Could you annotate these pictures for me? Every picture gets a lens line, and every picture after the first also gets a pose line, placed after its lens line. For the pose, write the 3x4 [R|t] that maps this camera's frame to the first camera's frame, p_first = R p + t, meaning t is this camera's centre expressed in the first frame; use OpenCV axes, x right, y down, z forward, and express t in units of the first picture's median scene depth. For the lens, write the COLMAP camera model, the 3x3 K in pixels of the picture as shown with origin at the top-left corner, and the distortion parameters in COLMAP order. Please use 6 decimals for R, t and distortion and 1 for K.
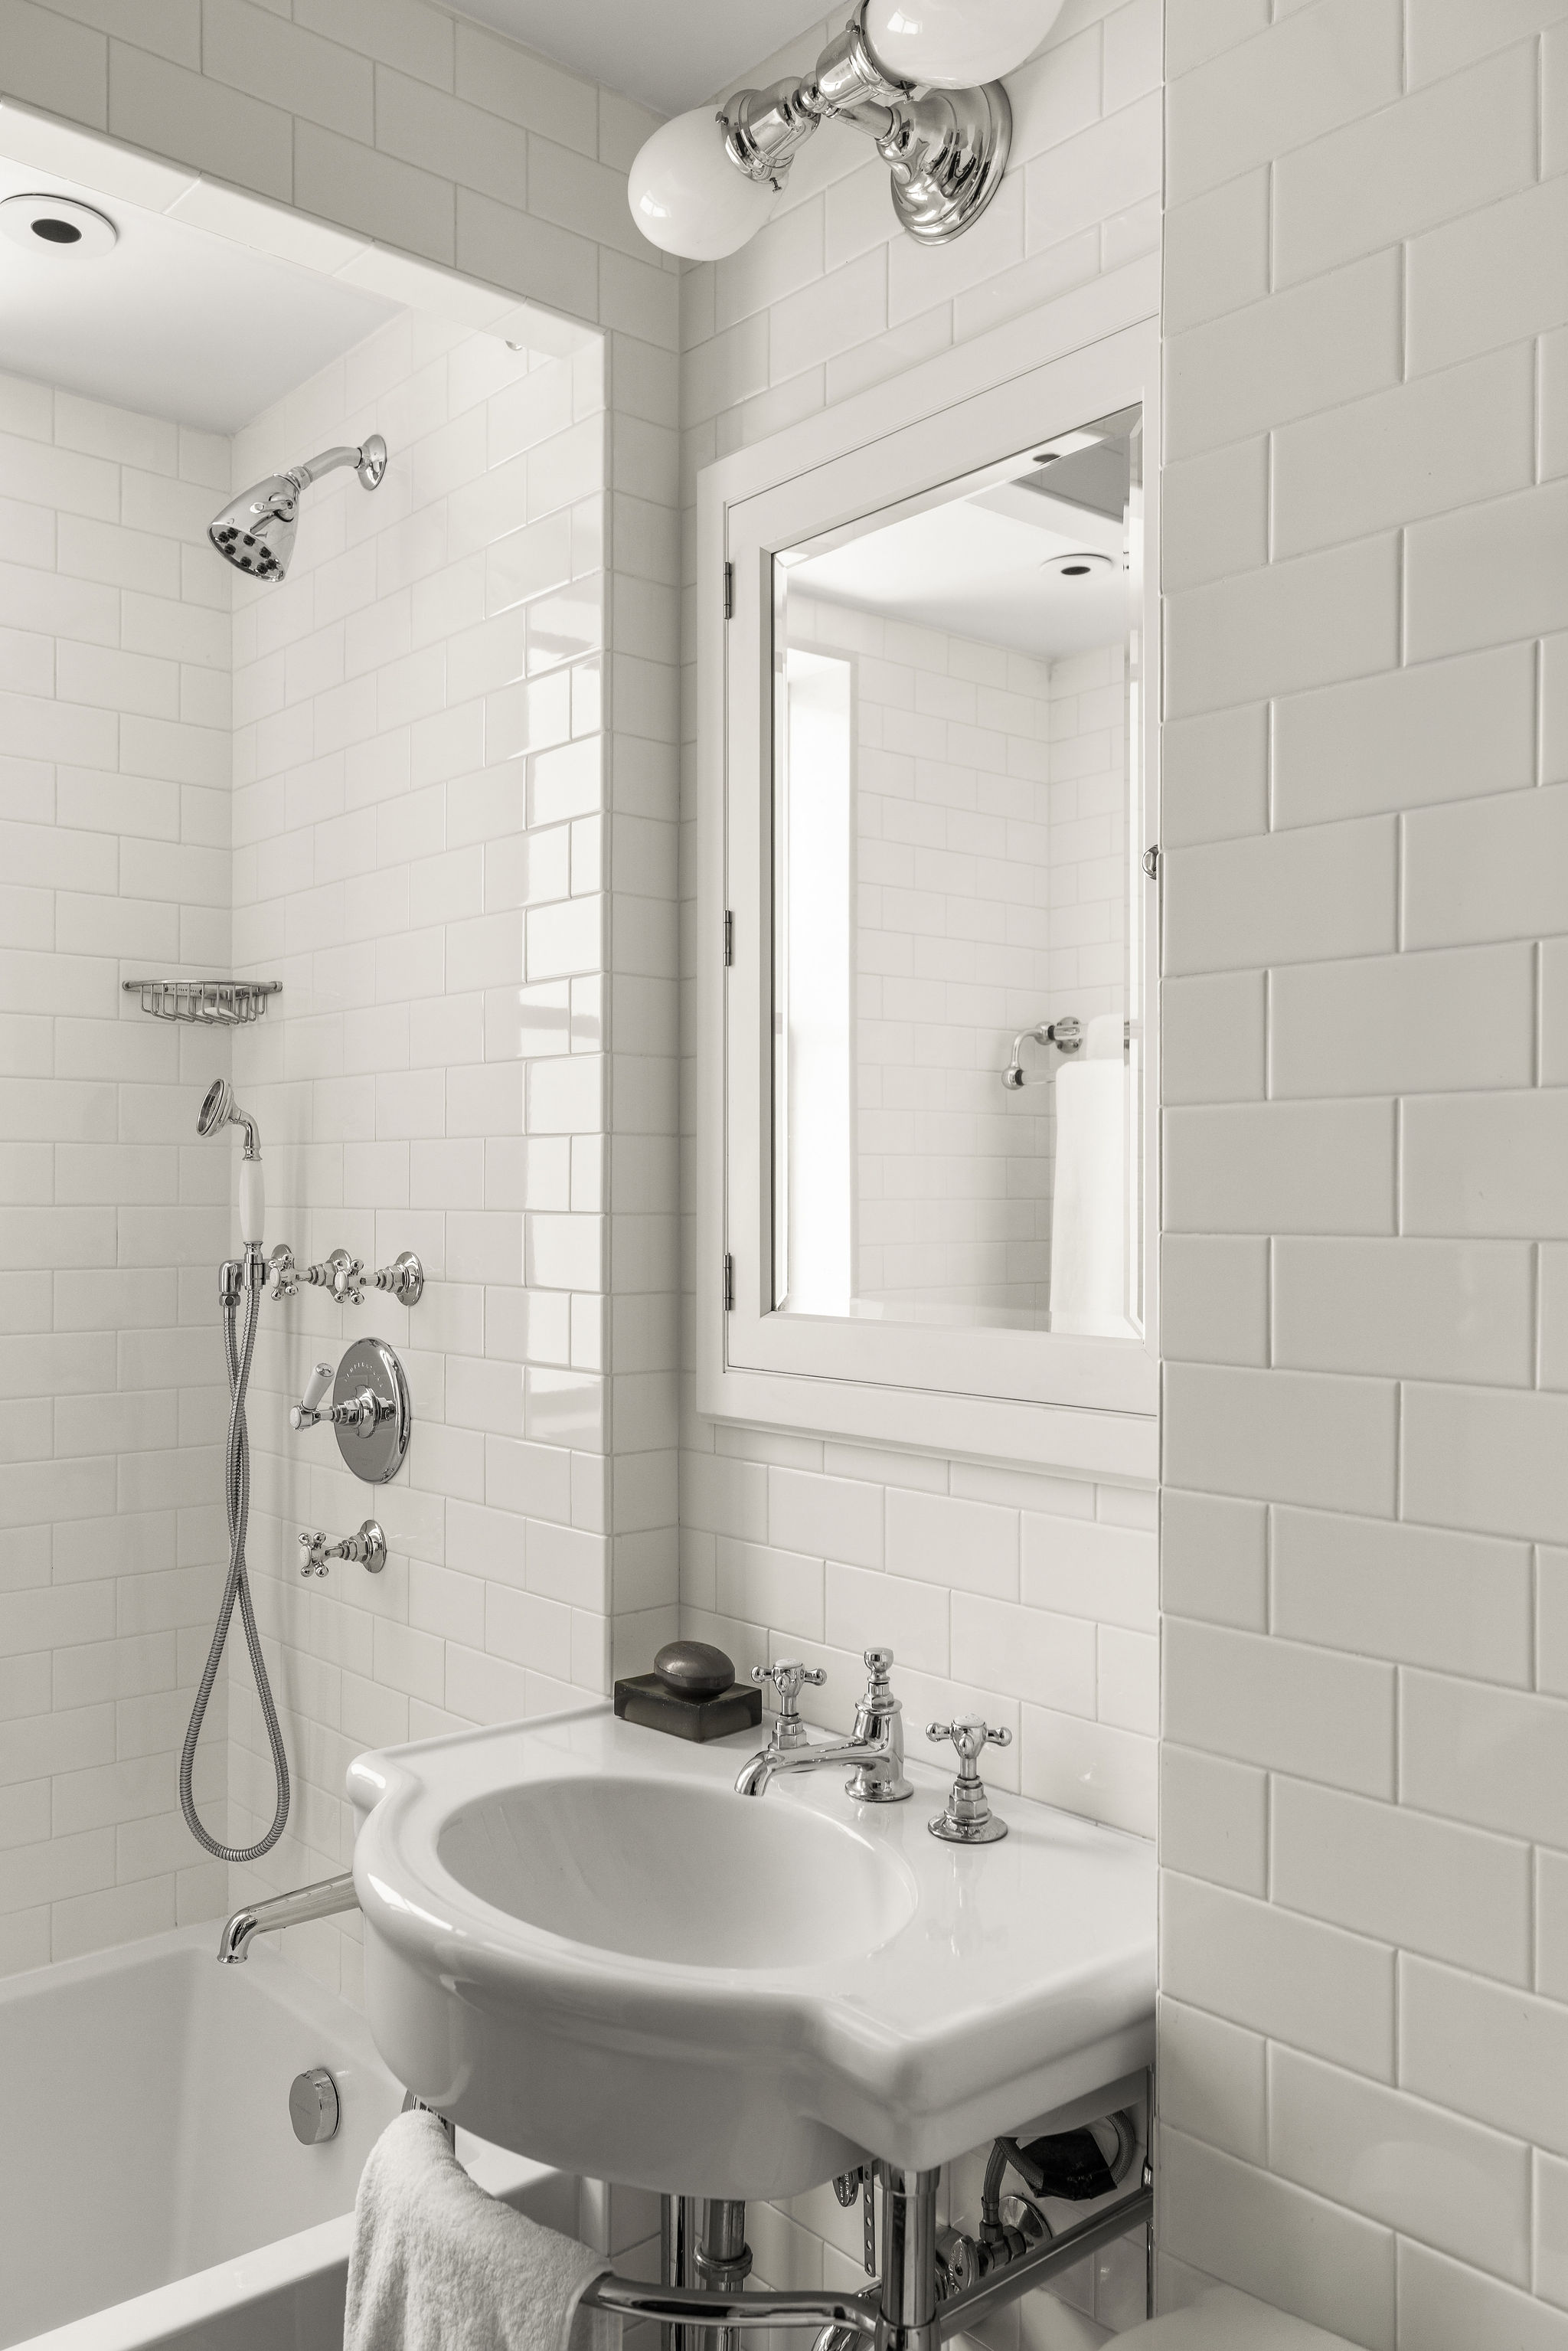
lens RADIAL K [[1814.6, 0, 784.0], [0, 1814.6, 1175.5], [0, 0, 1]] dist [-0.001037, 0.003194]
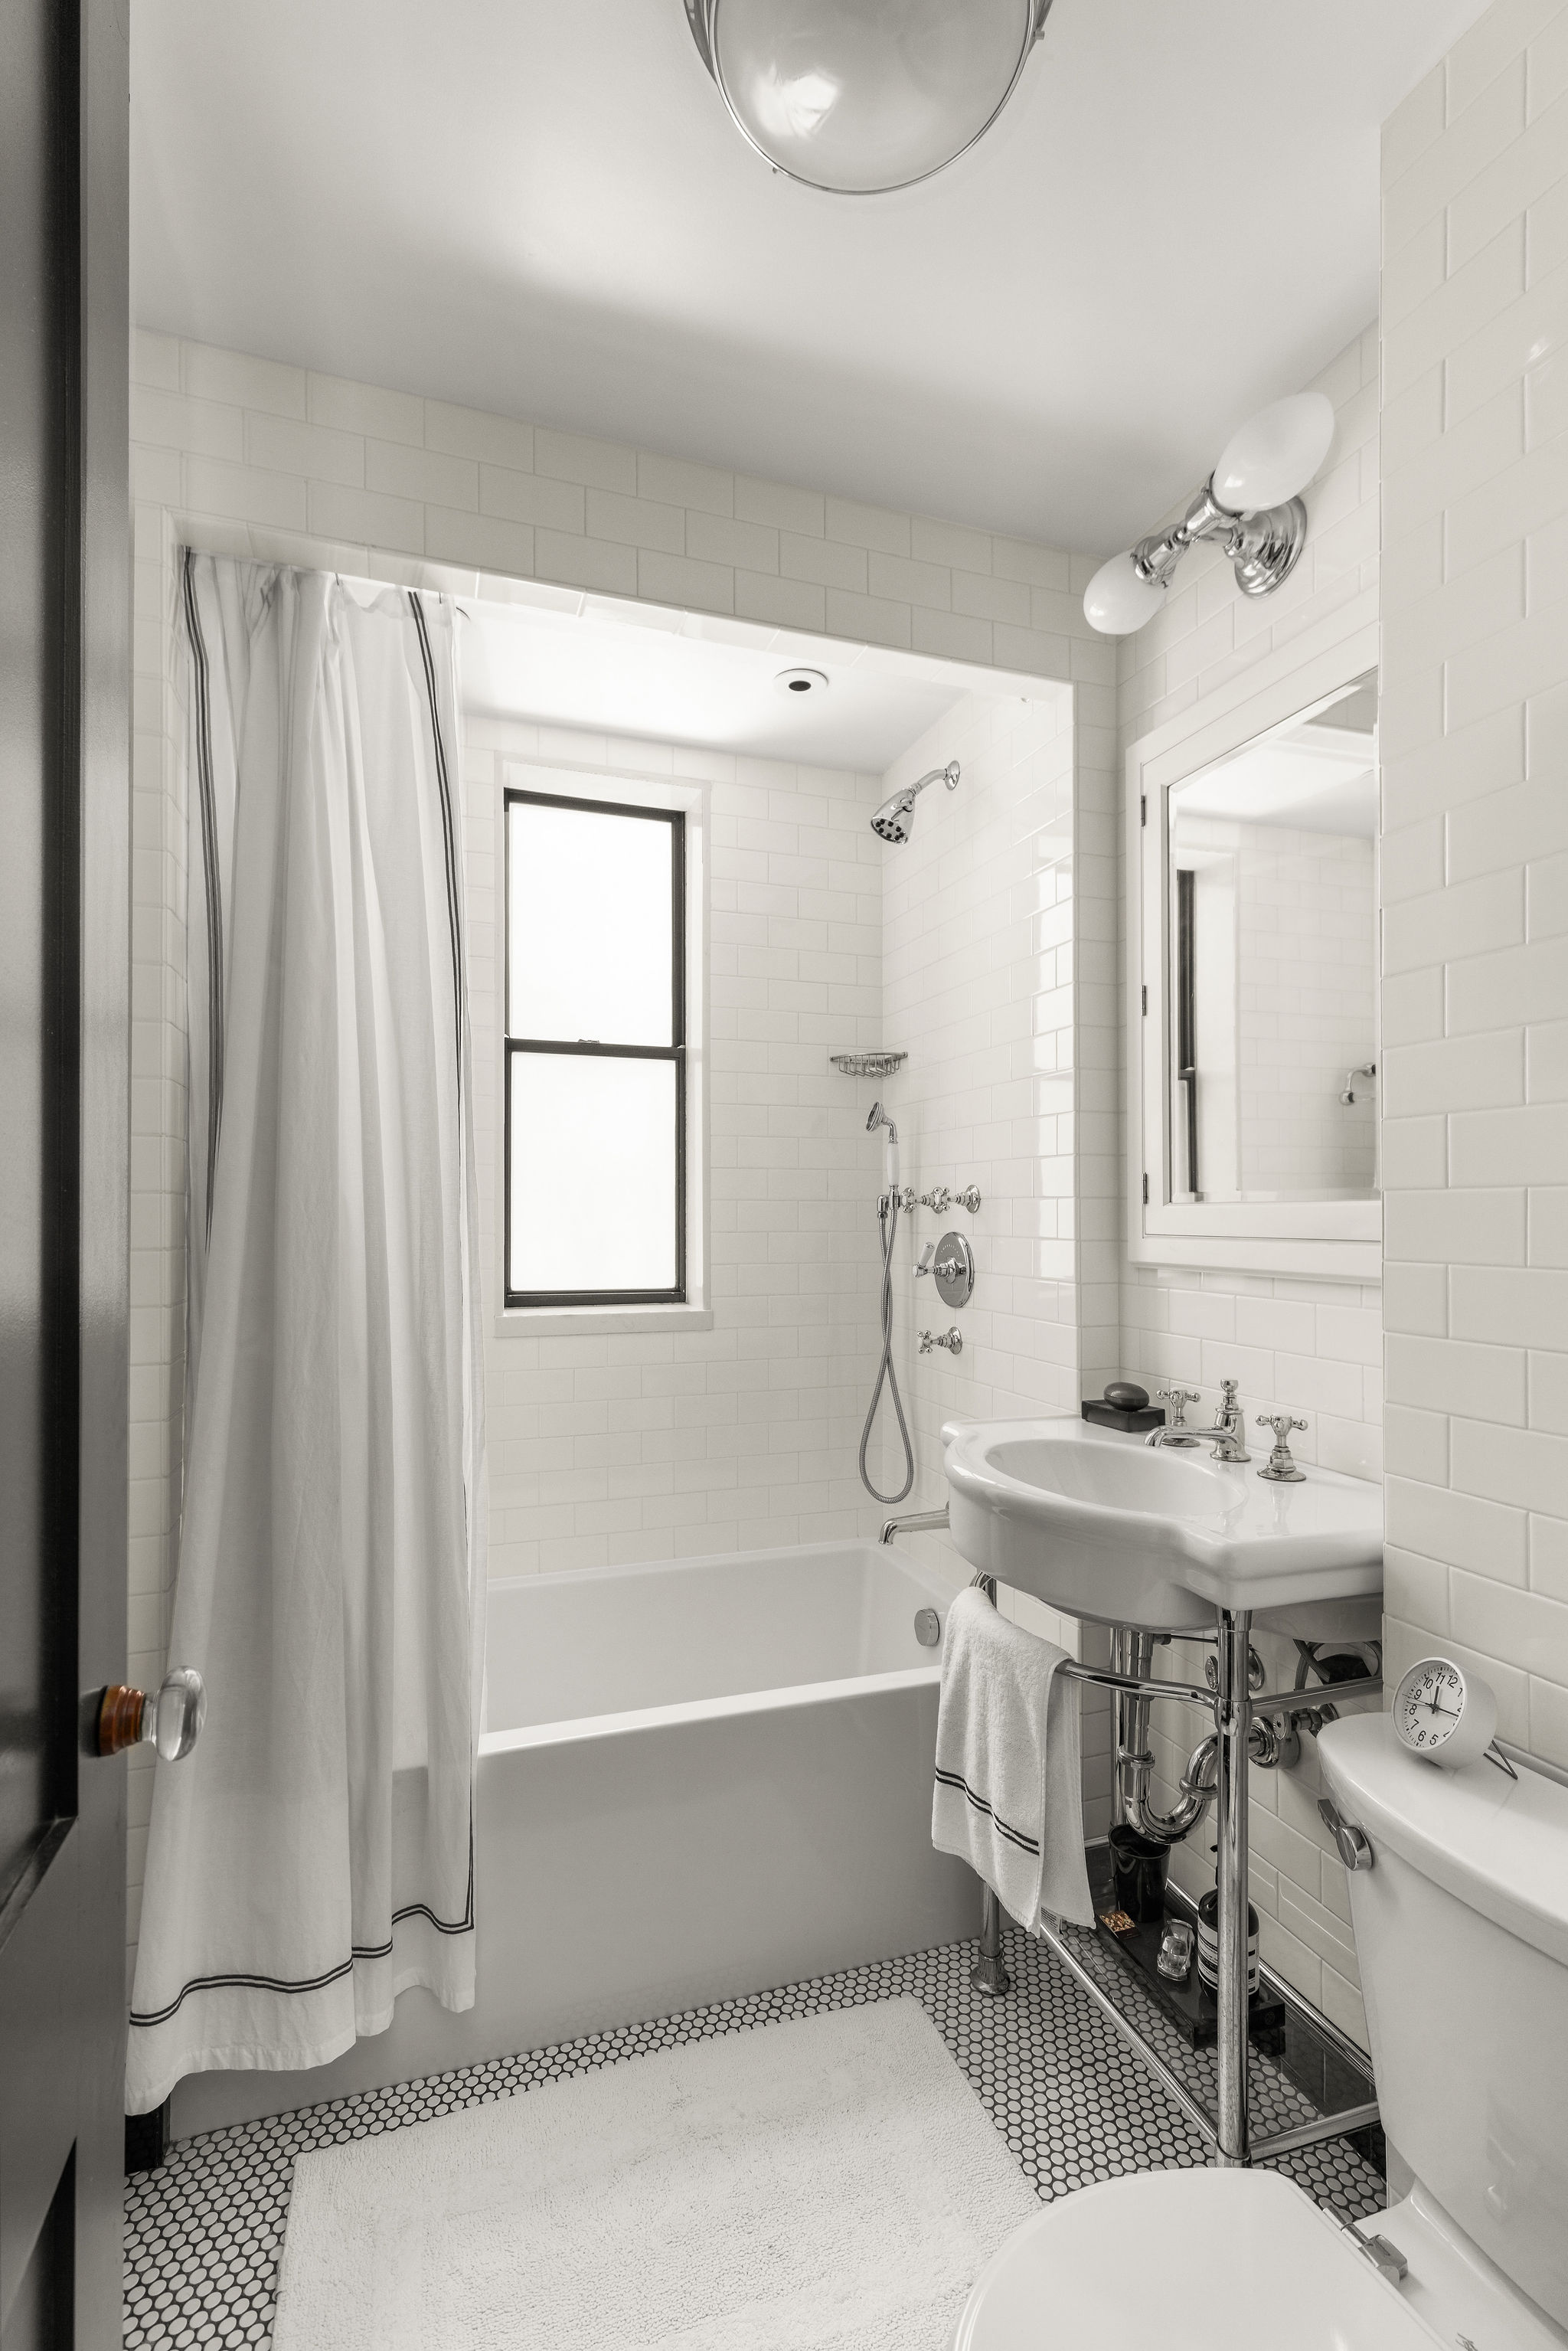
lens RADIAL K [[1067.8, 0, 774.9], [0, 1067.8, 1204.3], [0, 0, 1]] dist [0.001902, 0.000473]
pose [[0.923263, -0.004939, -0.384137, 0.038019], [0.003812, 0.999986, -0.003695, 0.076906], [0.384150, 0.001947, 0.923269, -0.137565]]
